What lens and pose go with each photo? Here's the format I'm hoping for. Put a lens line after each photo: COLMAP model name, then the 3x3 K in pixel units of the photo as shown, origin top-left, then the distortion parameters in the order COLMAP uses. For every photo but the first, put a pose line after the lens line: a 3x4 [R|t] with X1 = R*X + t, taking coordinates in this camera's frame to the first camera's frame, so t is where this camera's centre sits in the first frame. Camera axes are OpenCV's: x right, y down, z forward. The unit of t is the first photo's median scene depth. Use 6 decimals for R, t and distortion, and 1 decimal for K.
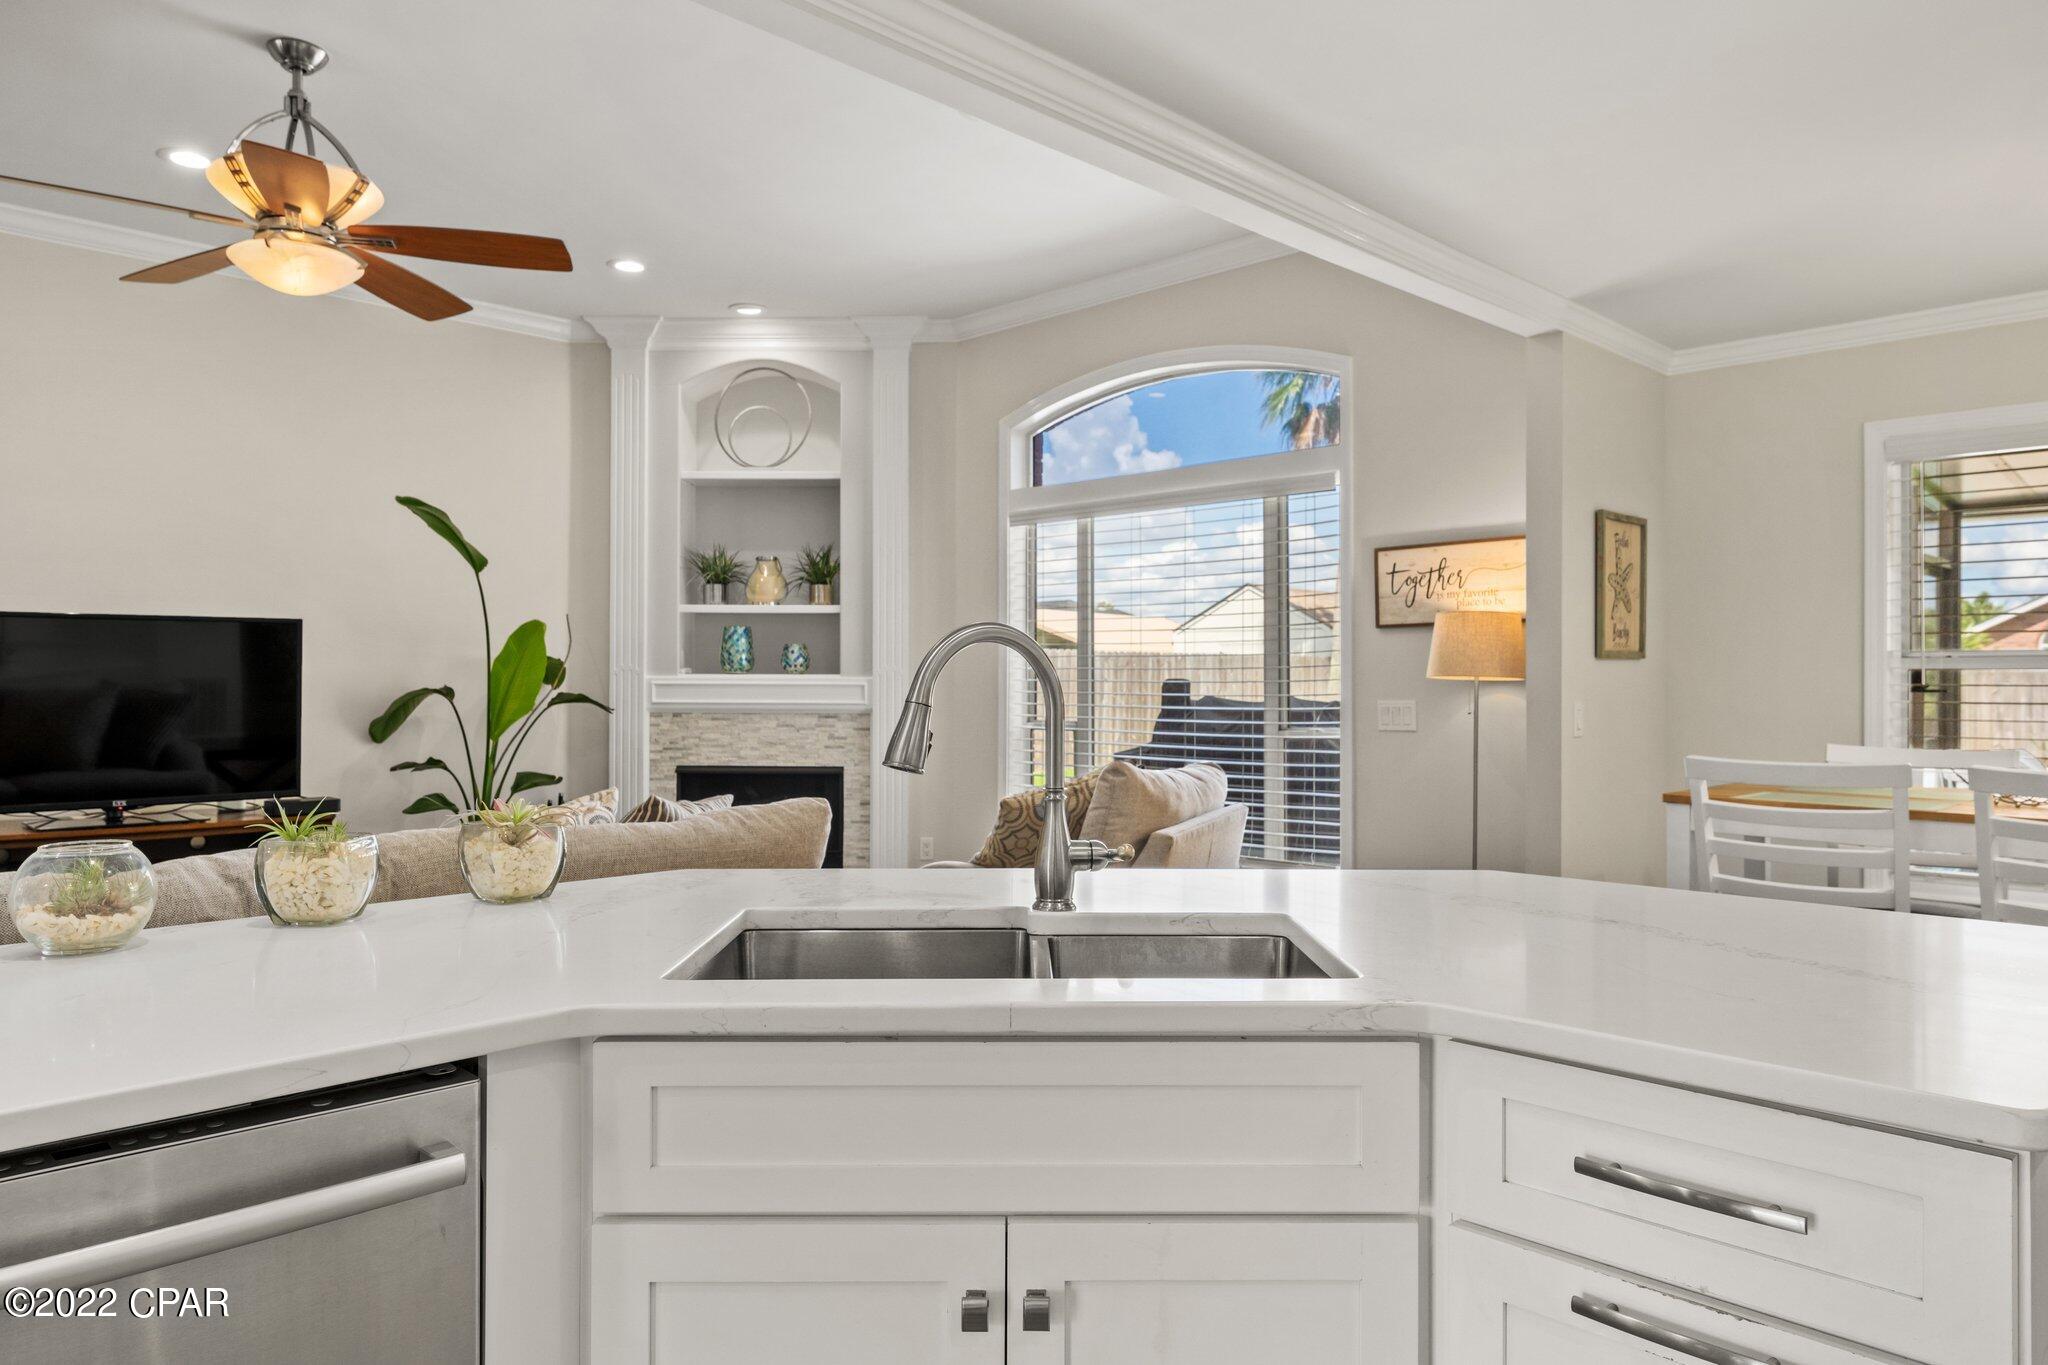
lens RADIAL K [[1349.2, 0, 1021.9], [0, 1349.2, 677.2], [0, 0, 1]] dist [0.018631, 0.002724]
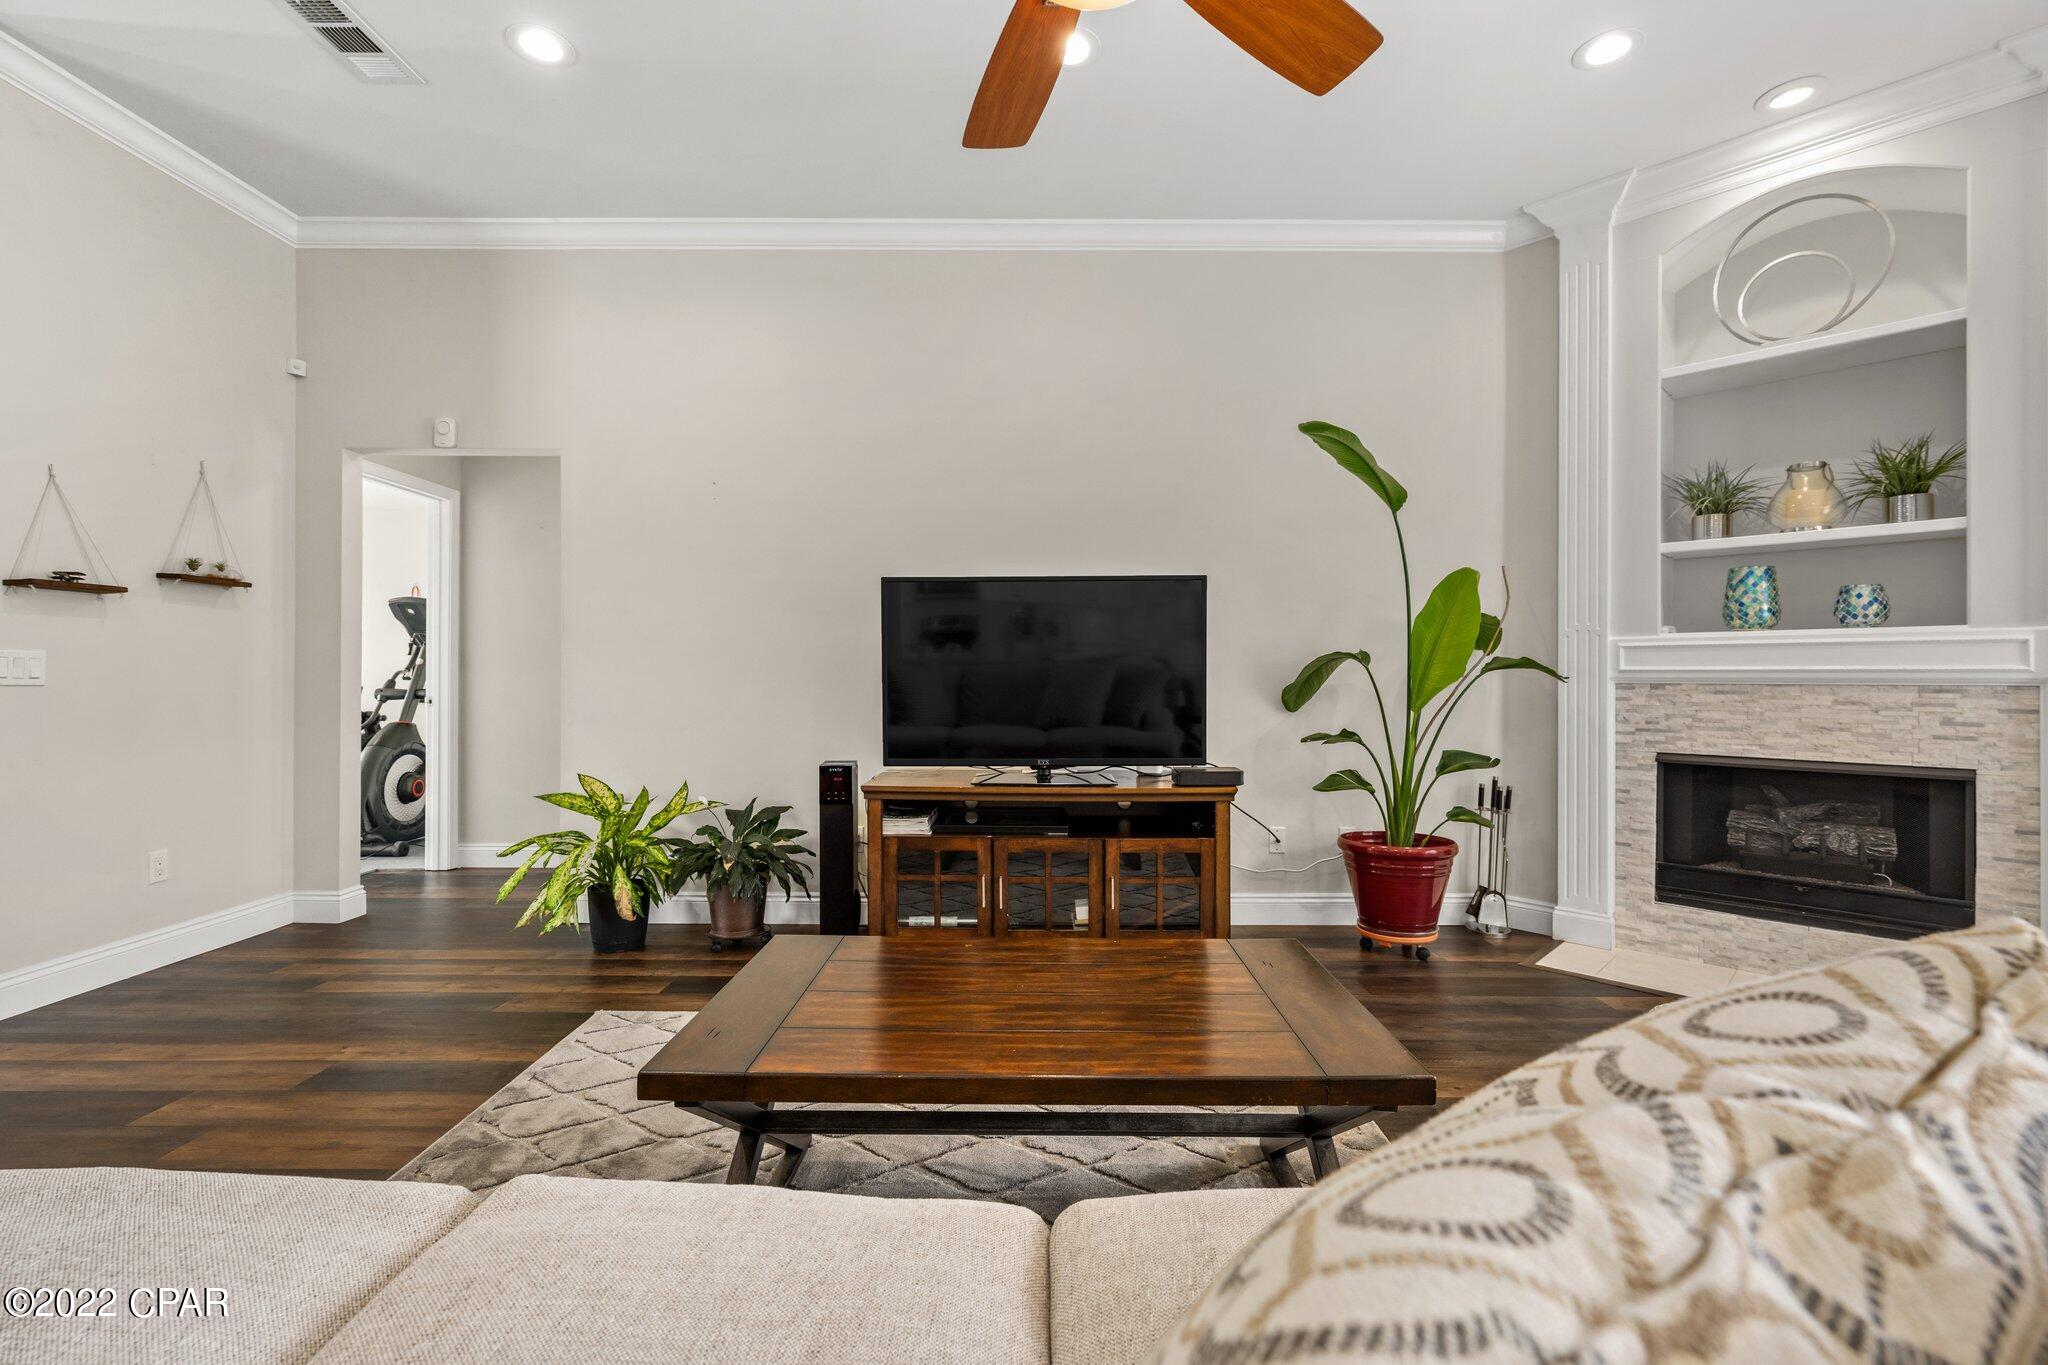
lens RADIAL K [[885.5, 0, 1028.9], [0, 885.5, 674.9], [0, 0, 1]] dist [0.000275, 0.001167]
pose [[0.706523, -0.003530, -0.707681, -0.151979], [0.003092, 0.999993, -0.001901, 0.021369], [0.707683, -0.000845, 0.706529, 0.393261]]
